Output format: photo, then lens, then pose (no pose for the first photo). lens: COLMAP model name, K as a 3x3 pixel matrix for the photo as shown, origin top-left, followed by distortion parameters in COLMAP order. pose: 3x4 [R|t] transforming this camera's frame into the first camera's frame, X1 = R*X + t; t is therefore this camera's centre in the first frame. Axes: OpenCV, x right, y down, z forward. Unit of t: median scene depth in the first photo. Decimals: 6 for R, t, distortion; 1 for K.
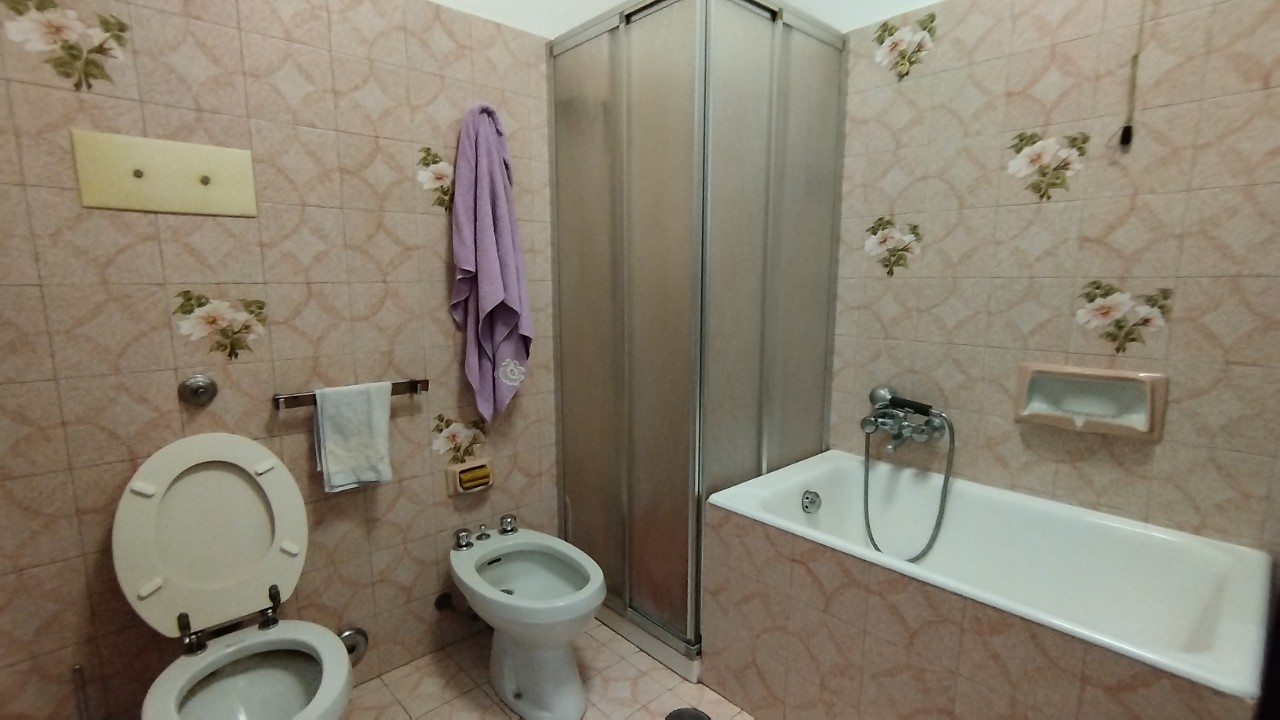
lens RADIAL K [[592.9, 0, 640.5], [0, 592.9, 368.7], [0, 0, 1]] dist [0.008605, 0.000628]
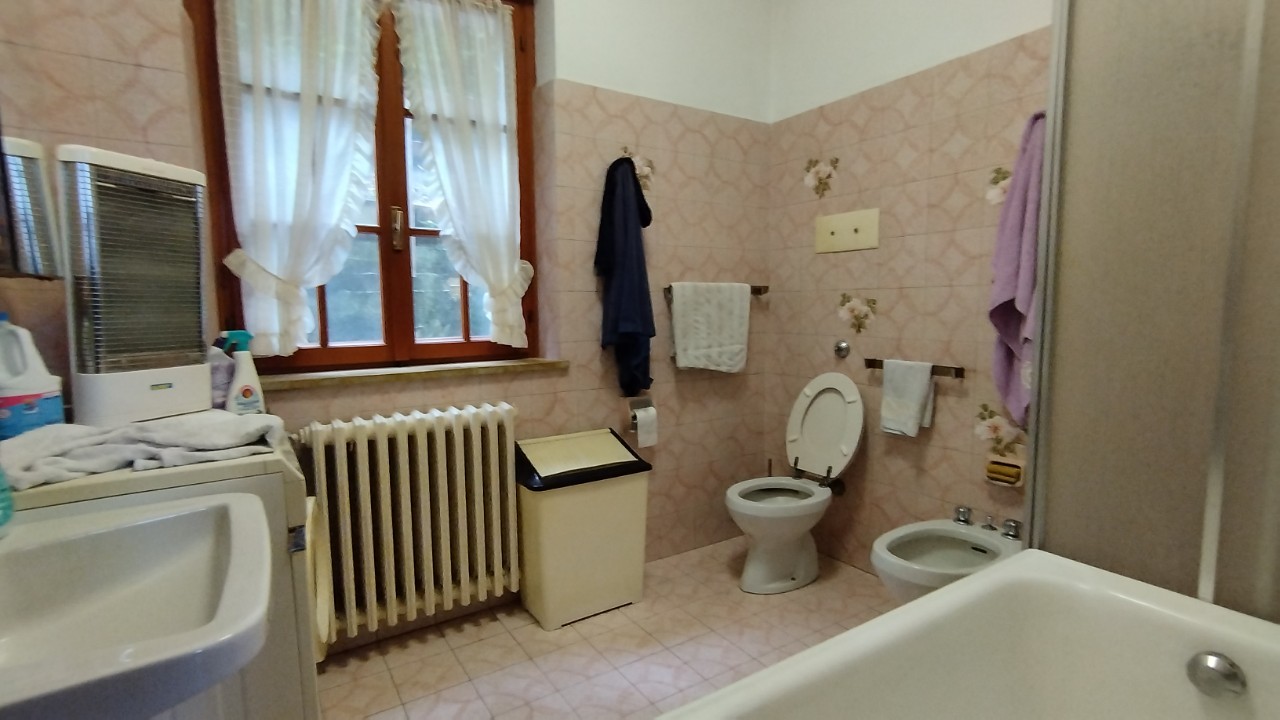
lens RADIAL K [[592.9, 0, 639.8], [0, 592.9, 358.1], [0, 0, 1]] dist [0.008605, 0.000628]
pose [[-0.161727, 0.097517, -0.982005, 1.014886], [-0.141547, 0.982524, 0.120880, -0.060207], [0.976631, 0.158549, -0.145098, 0.614669]]
